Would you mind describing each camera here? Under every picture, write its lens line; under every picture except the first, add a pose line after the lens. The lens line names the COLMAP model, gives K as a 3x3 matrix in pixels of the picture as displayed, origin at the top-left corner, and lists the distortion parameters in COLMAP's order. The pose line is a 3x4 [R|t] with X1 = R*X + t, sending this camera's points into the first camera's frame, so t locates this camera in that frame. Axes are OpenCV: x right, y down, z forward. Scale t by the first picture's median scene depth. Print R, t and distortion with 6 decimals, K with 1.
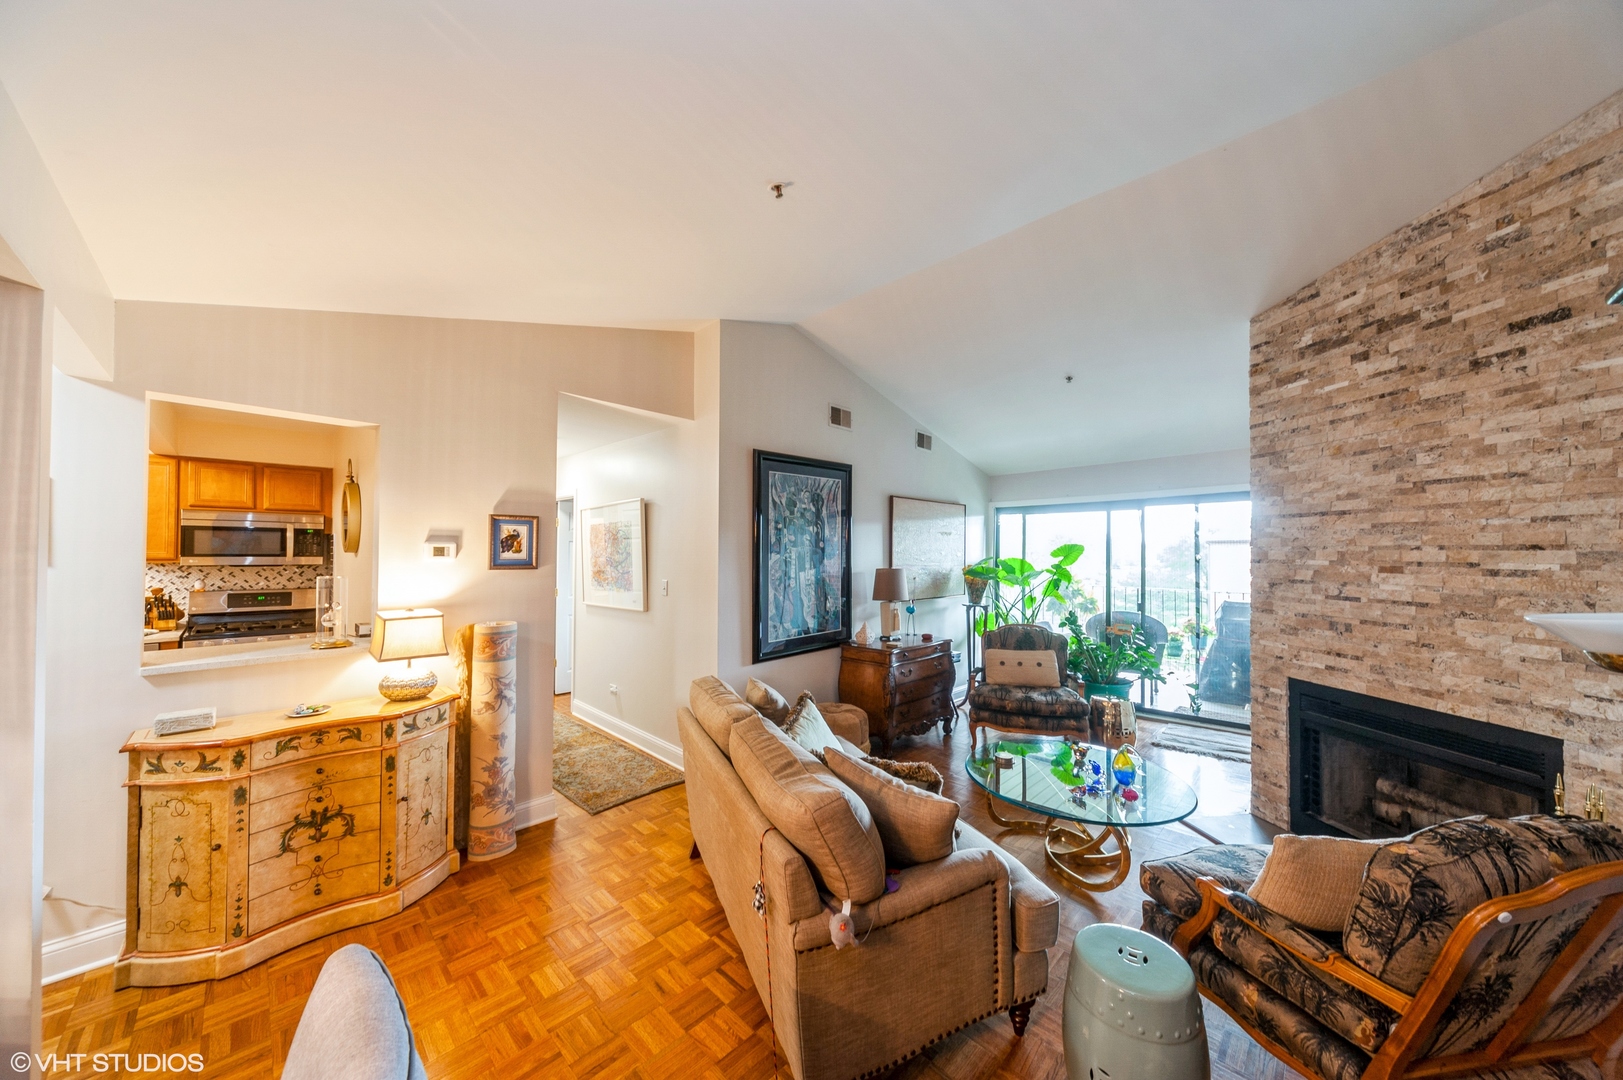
lens RADIAL K [[546.7, 0, 806.3], [0, 546.7, 548.9], [0, 0, 1]] dist [0.000489, 0.000026]
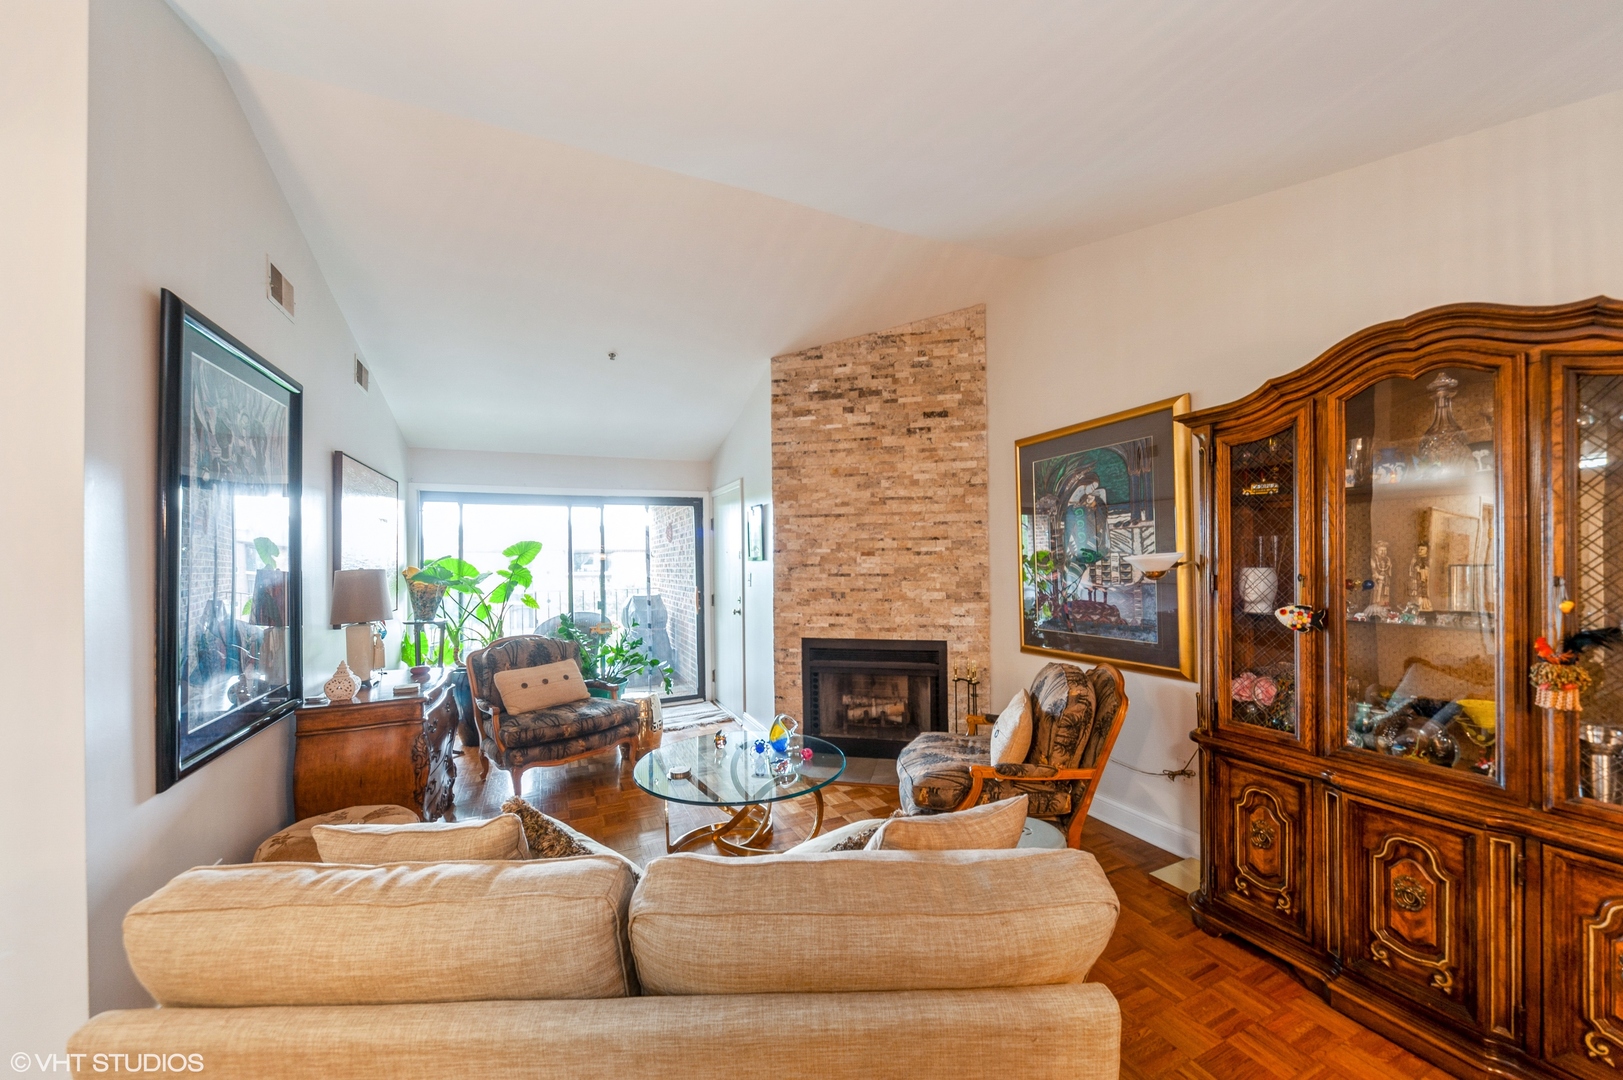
lens RADIAL K [[586.9, 0, 809.1], [0, 586.9, 557.6], [0, 0, 1]] dist [-0.002821, 0.000000]
pose [[0.362006, -0.002776, 0.932172, -0.482644], [0.006222, 0.999980, 0.000562, 0.043120], [-0.932155, 0.005597, 0.362016, 0.516977]]
